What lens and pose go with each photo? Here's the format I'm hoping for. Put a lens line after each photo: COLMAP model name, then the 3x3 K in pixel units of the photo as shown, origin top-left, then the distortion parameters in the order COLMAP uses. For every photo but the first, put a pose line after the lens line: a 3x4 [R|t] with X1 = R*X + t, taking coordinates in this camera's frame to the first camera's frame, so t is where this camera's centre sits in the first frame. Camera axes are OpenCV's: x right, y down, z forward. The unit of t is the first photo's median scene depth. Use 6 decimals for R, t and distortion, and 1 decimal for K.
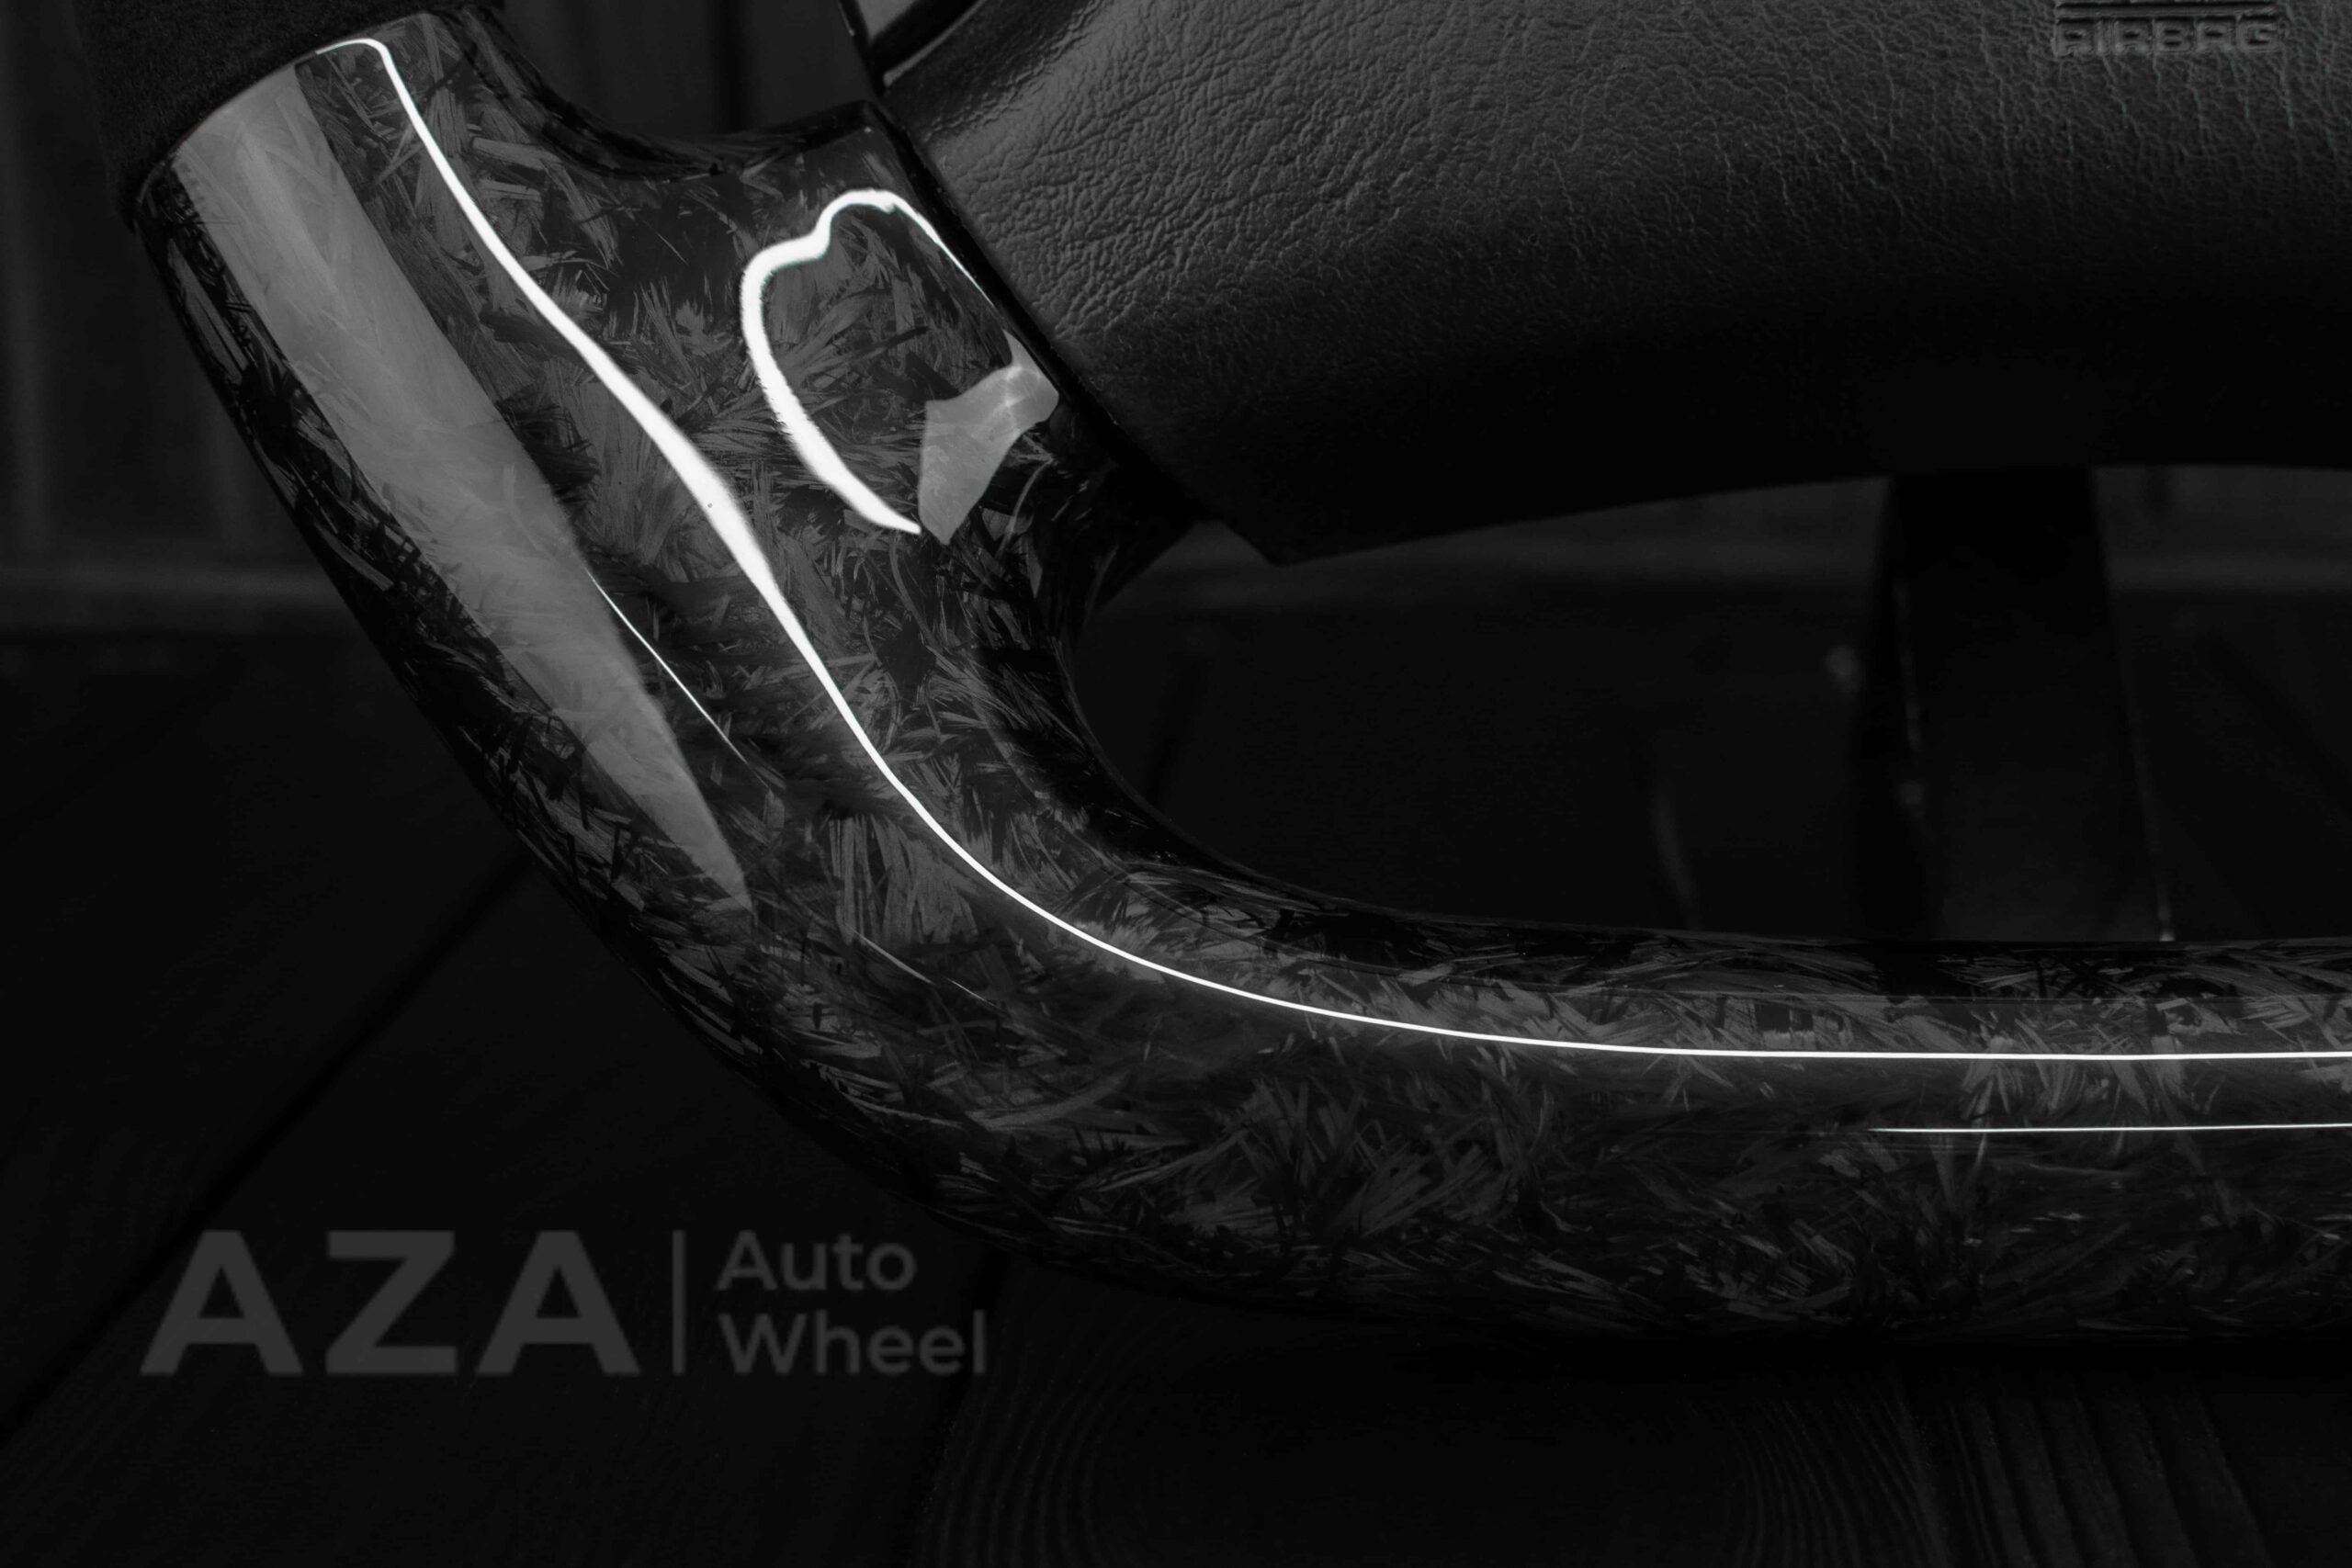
lens RADIAL K [[3680.2, 0, 1181.6], [0, 3680.2, 787.7], [0, 0, 1]] dist [-0.214608, 0.143140]
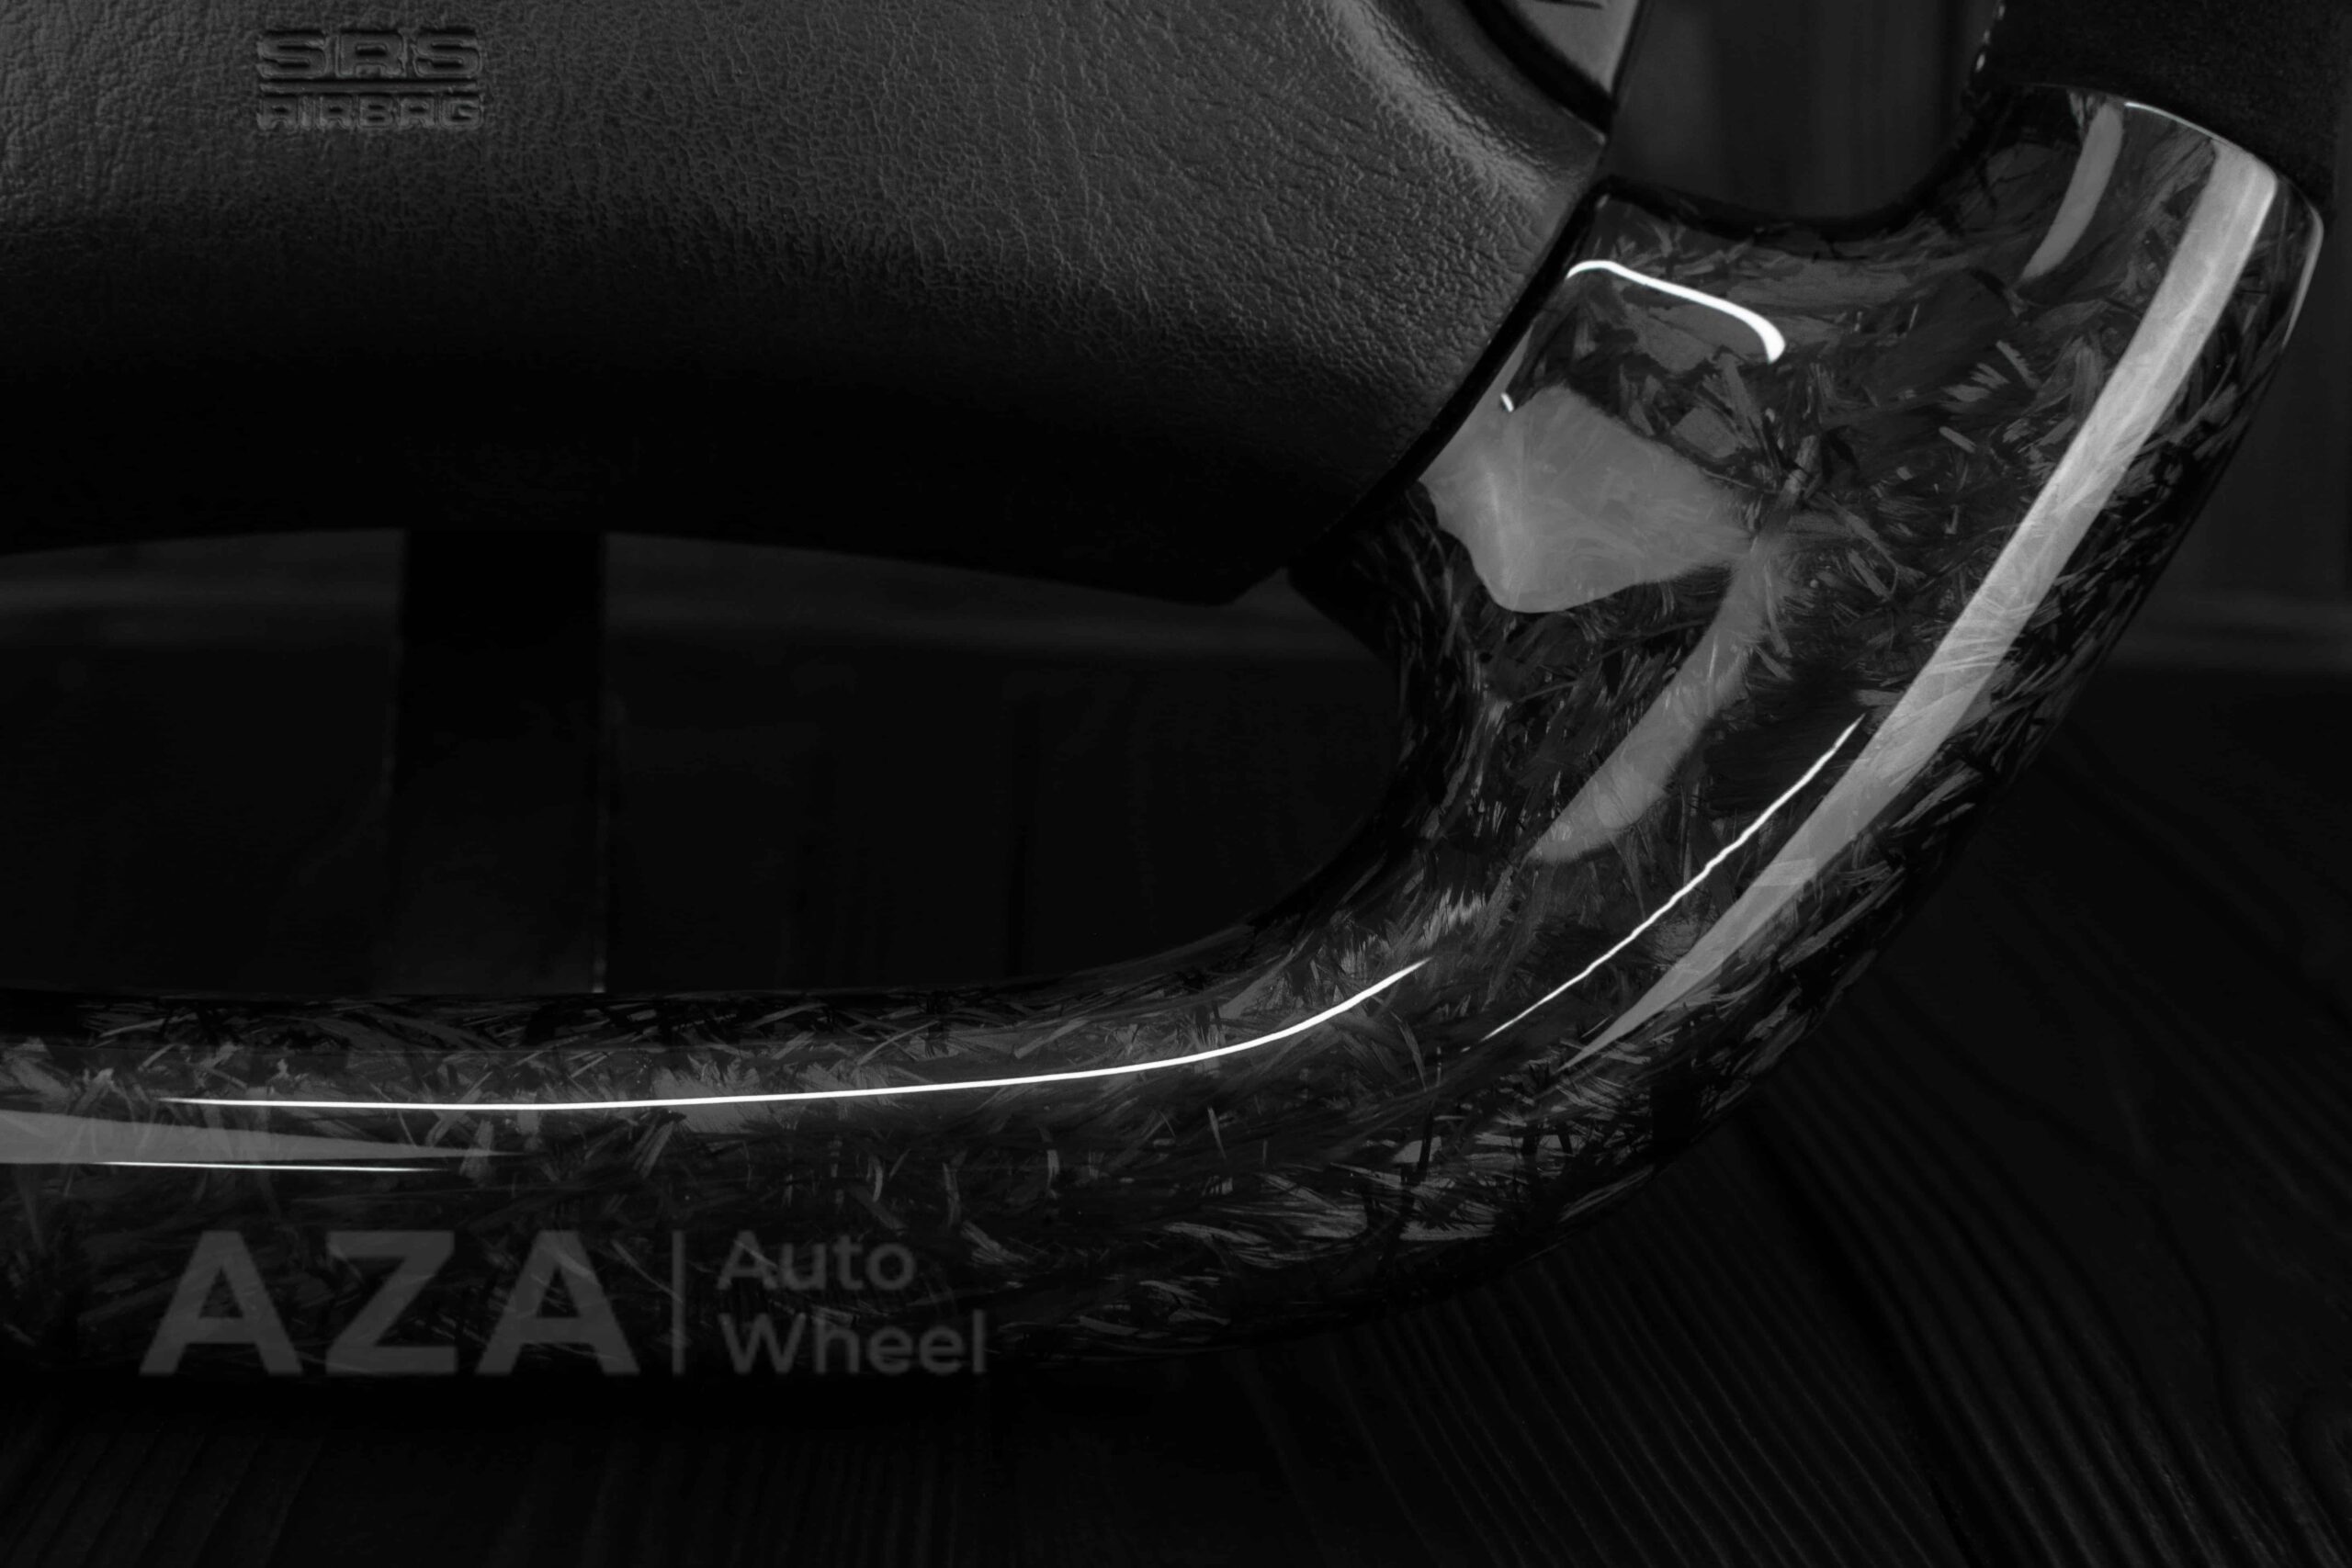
lens RADIAL K [[3619.3, 0, 1175.1], [0, 3619.3, 772.6], [0, 0, 1]] dist [-0.212451, 0.165798]
pose [[0.992335, 0.027915, 0.120383, 0.384302], [-0.026549, 0.999564, -0.012942, -0.013740], [-0.120692, 0.009647, 0.992643, -0.032252]]
